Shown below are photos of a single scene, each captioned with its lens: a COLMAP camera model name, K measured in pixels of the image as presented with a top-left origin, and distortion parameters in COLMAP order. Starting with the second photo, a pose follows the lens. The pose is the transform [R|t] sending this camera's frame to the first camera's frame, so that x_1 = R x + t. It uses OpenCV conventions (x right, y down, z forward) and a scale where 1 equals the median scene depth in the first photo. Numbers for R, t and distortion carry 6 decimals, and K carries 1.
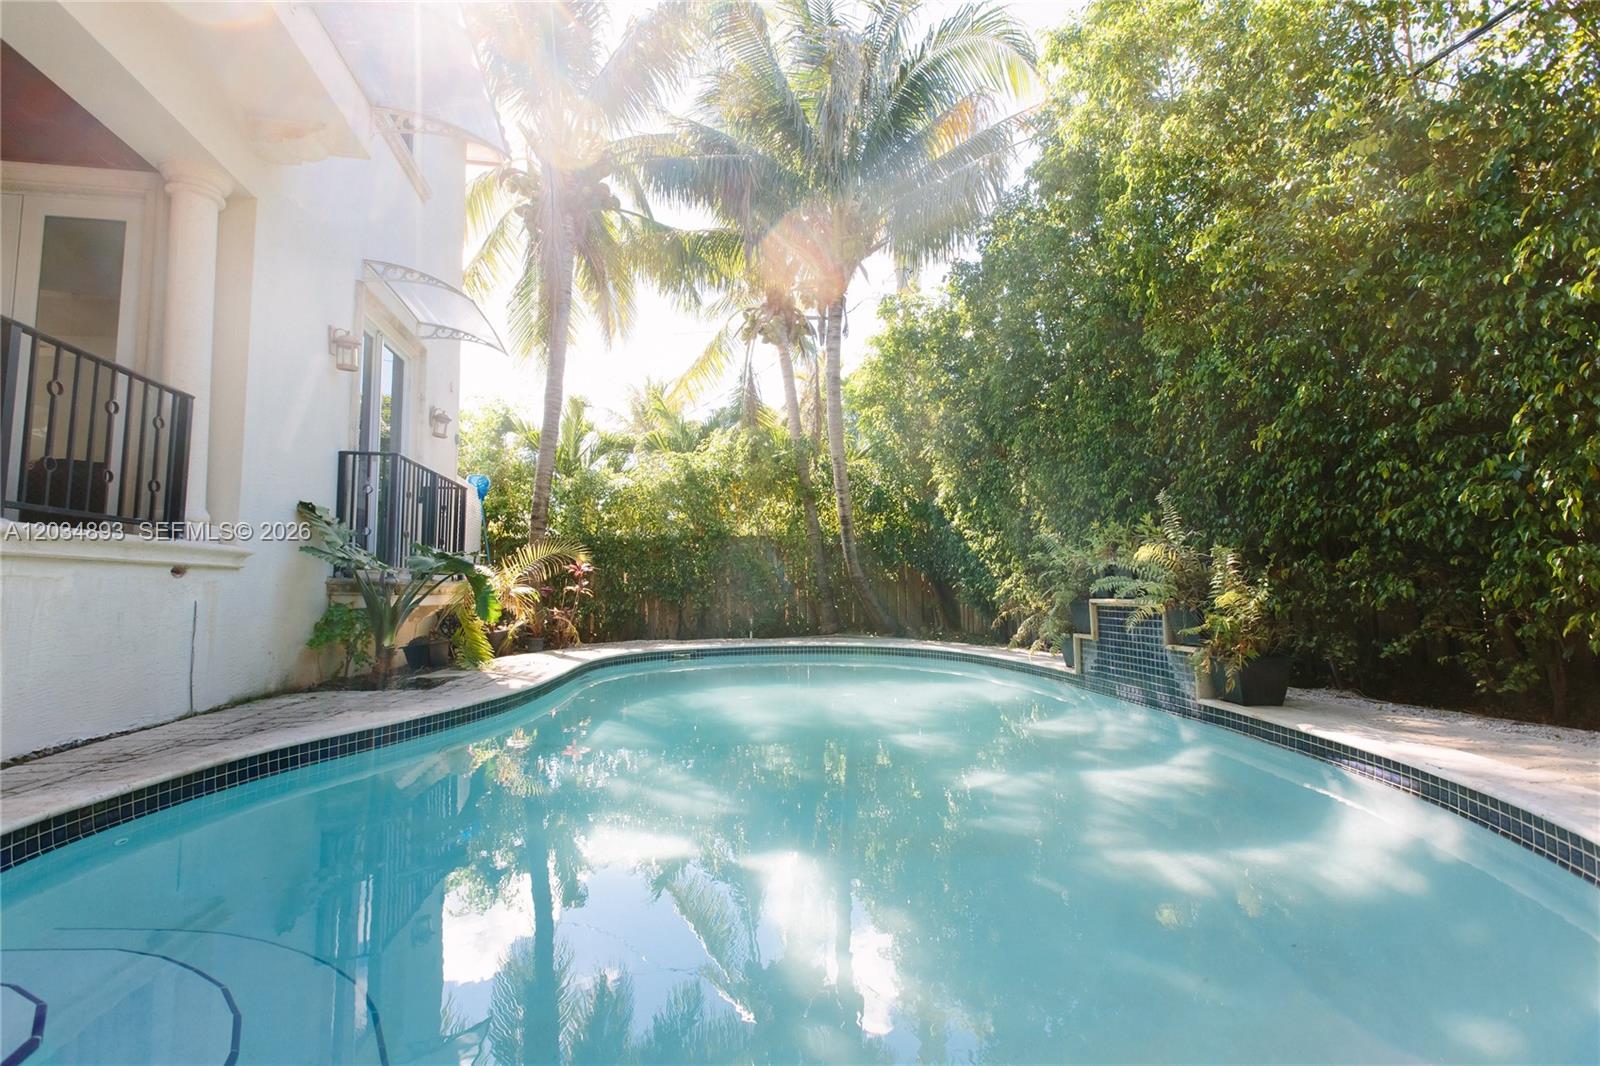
lens RADIAL K [[707.0, 0, 790.9], [0, 707.0, 532.8], [0, 0, 1]] dist [0.000732, -0.000206]
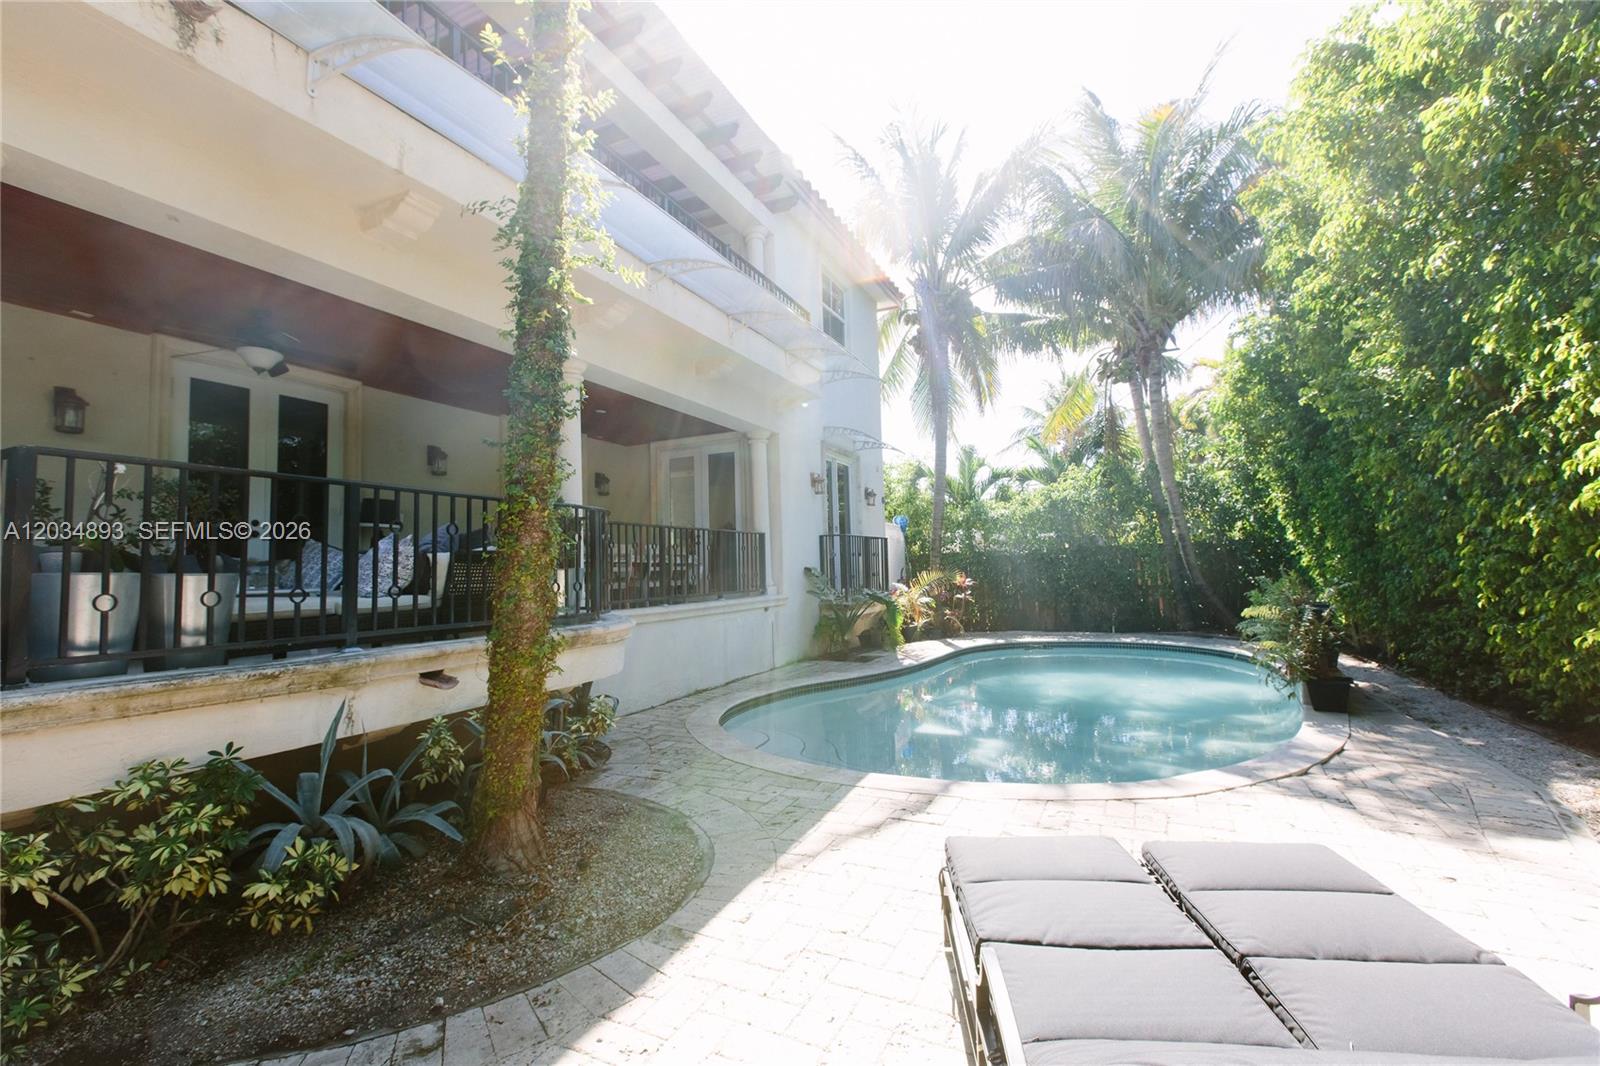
lens RADIAL K [[707.0, 0, 790.9], [0, 707.0, 532.8], [0, 0, 1]] dist [0.000732, -0.000206]
pose [[0.811650, -0.041816, -0.582645, 0.262714], [0.068178, 0.997399, 0.023392, -0.108953], [0.580152, -0.058709, 0.812390, -0.380579]]
